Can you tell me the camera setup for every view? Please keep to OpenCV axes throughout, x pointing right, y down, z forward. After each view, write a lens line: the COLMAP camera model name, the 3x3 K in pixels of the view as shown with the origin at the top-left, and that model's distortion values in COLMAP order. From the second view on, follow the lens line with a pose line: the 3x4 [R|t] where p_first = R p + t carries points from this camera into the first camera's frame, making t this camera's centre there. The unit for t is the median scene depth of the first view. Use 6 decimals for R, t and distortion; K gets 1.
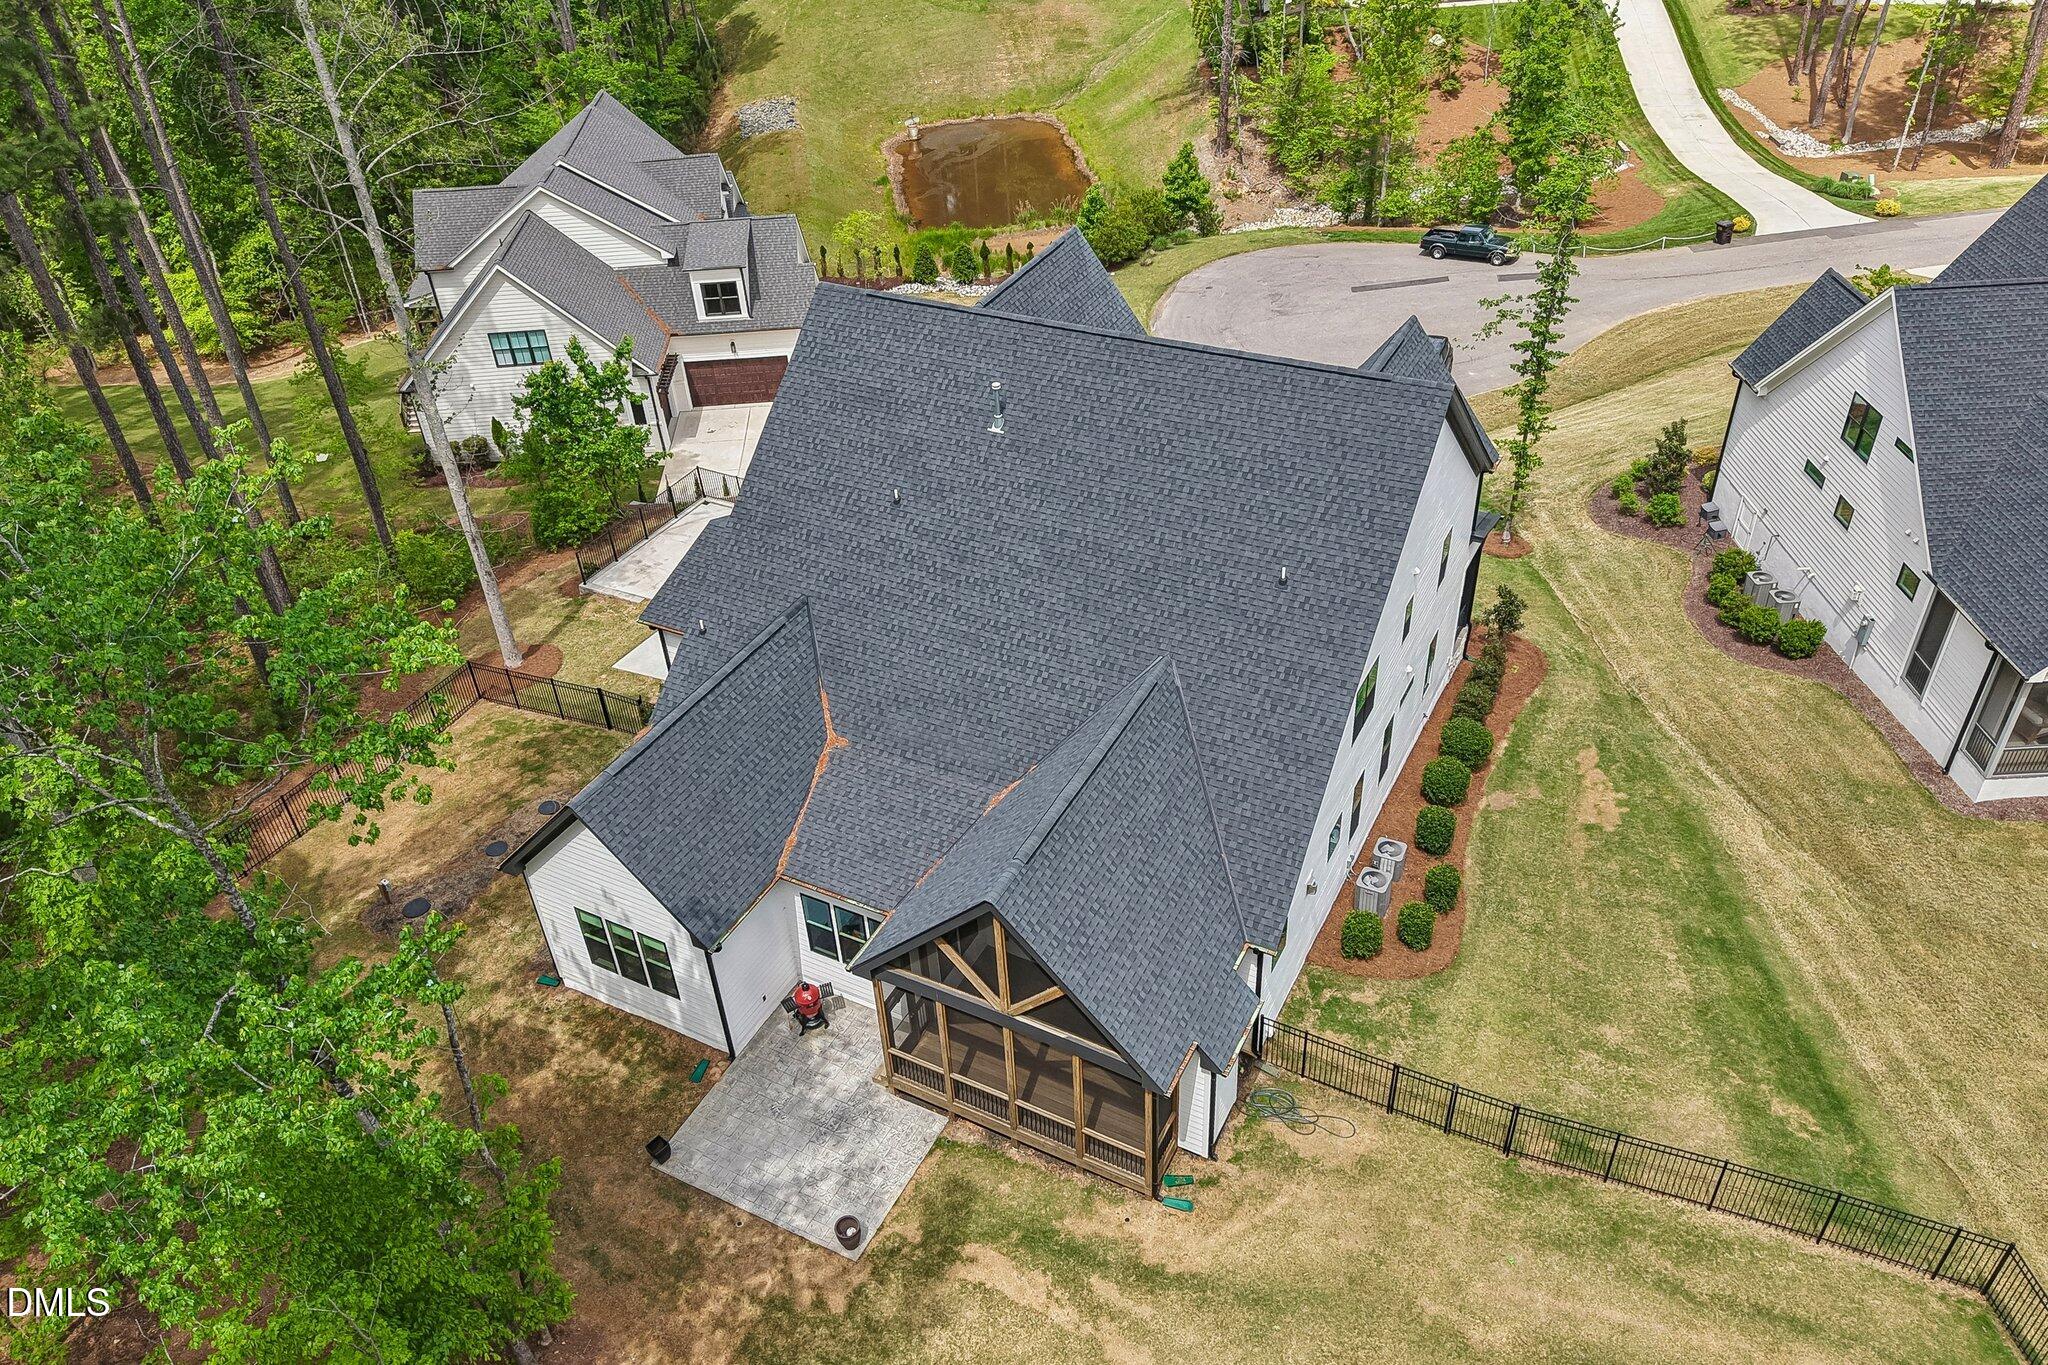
lens RADIAL K [[1454.2, 0, 1036.9], [0, 1454.2, 673.6], [0, 0, 1]] dist [0.068596, -0.071808]
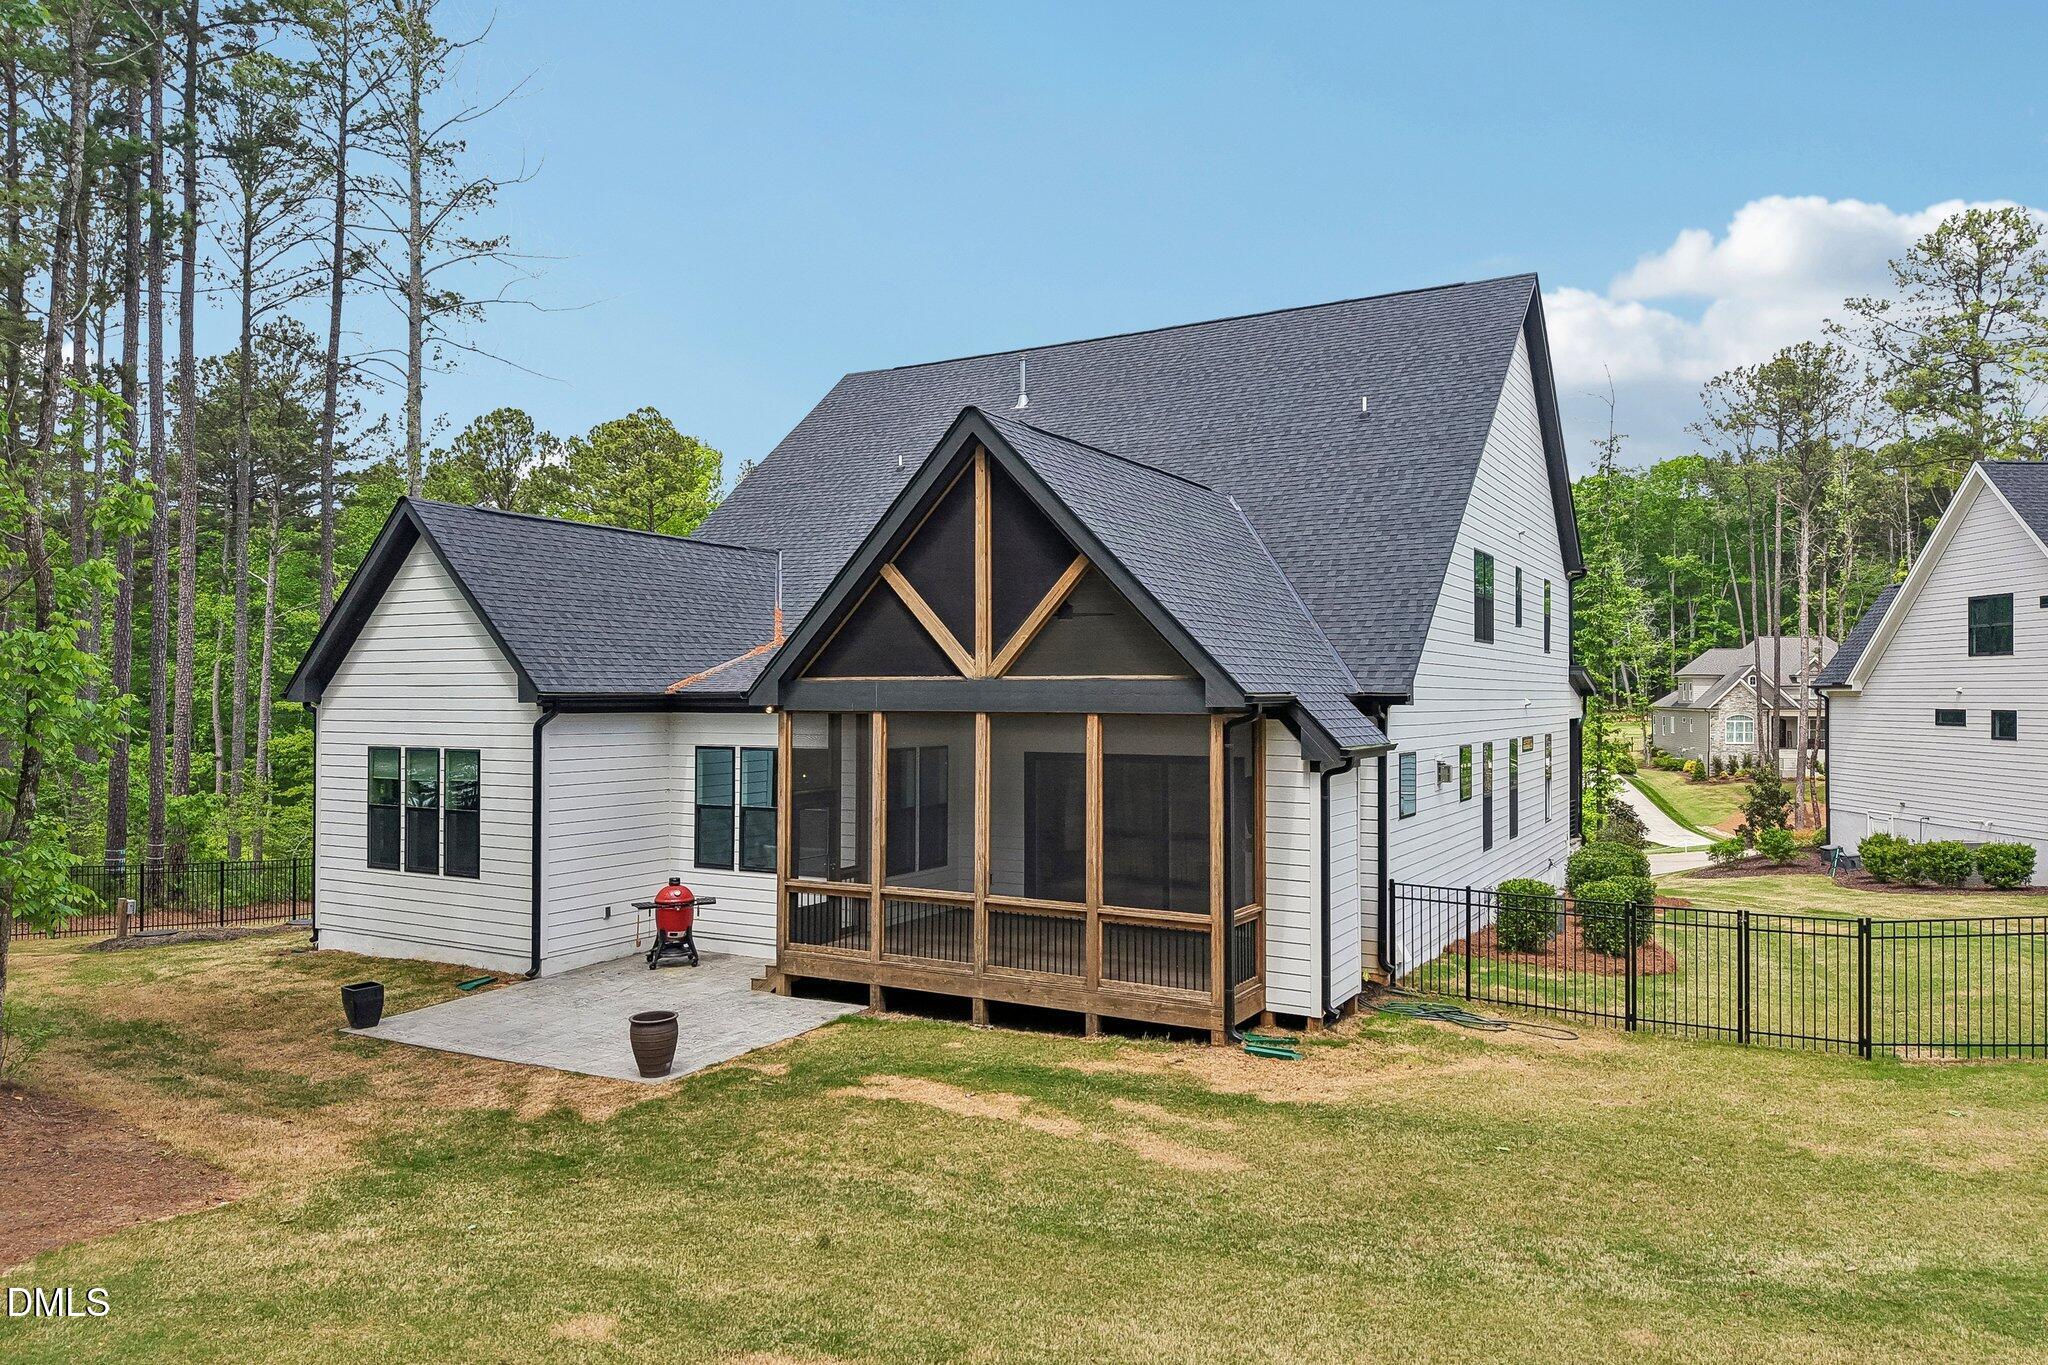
lens RADIAL K [[1388.0, 0, 1024.0], [0, 1388.0, 682.5], [0, 0, 1]] dist [-0.006988, -0.001149]
pose [[0.998227, 0.046830, -0.036746, 0.016087], [-0.059522, 0.791809, -0.607862, 0.529774], [0.000629, 0.608971, 0.793192, 0.480112]]
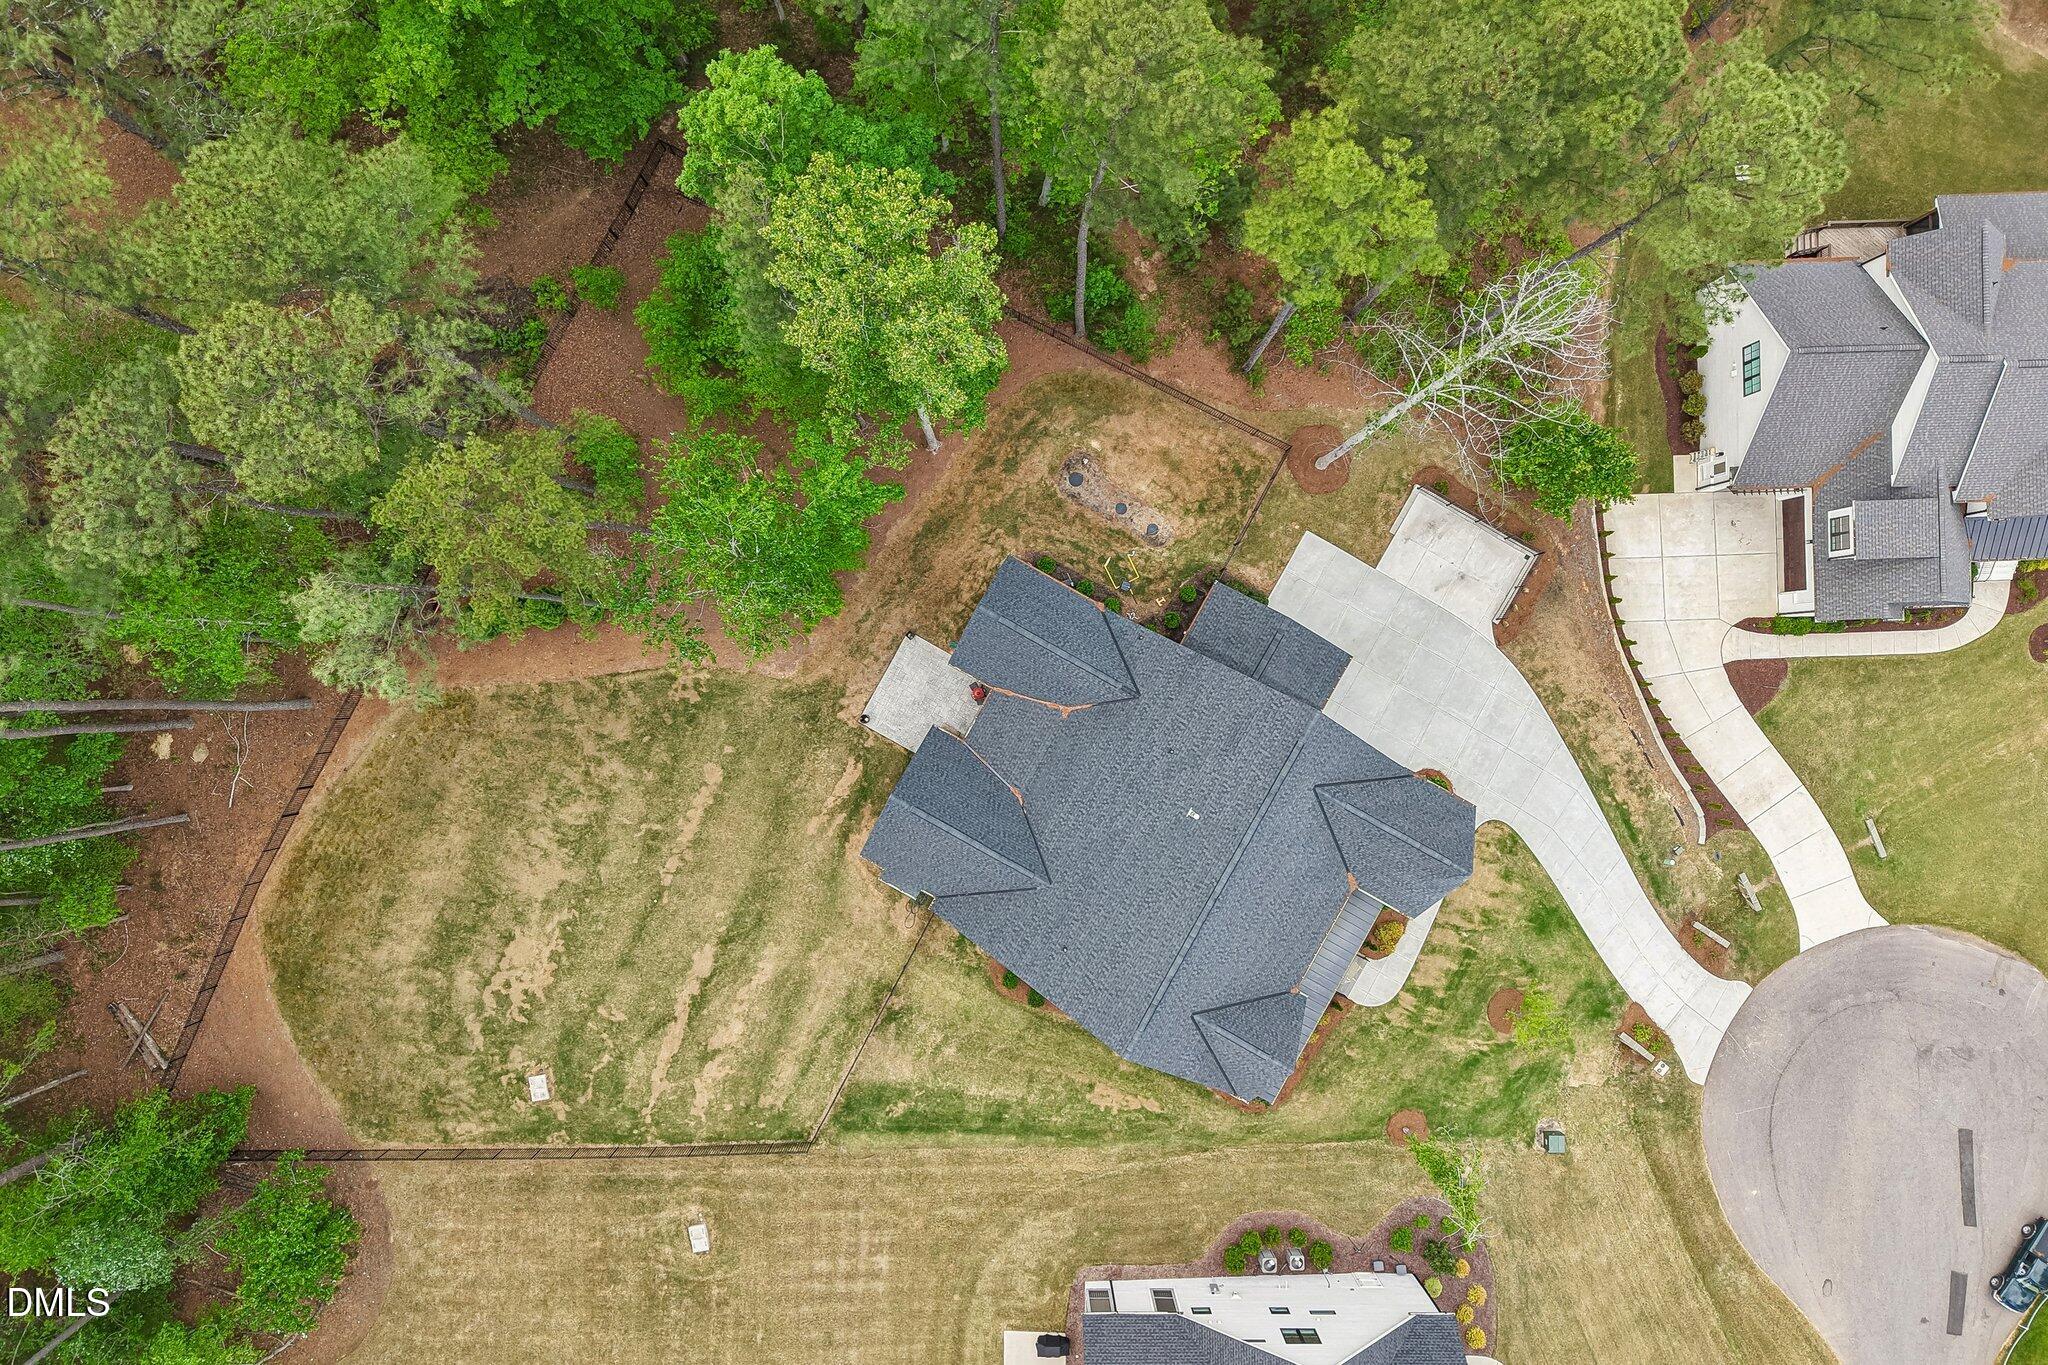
lens RADIAL K [[1454.2, 0, 1036.9], [0, 1454.2, 673.6], [0, 0, 1]] dist [0.068596, -0.071808]
pose [[-0.034089, 0.998636, 0.039550, -0.286170], [-0.631897, -0.052196, 0.773293, -1.575793], [0.774302, 0.001369, 0.632815, -0.321449]]
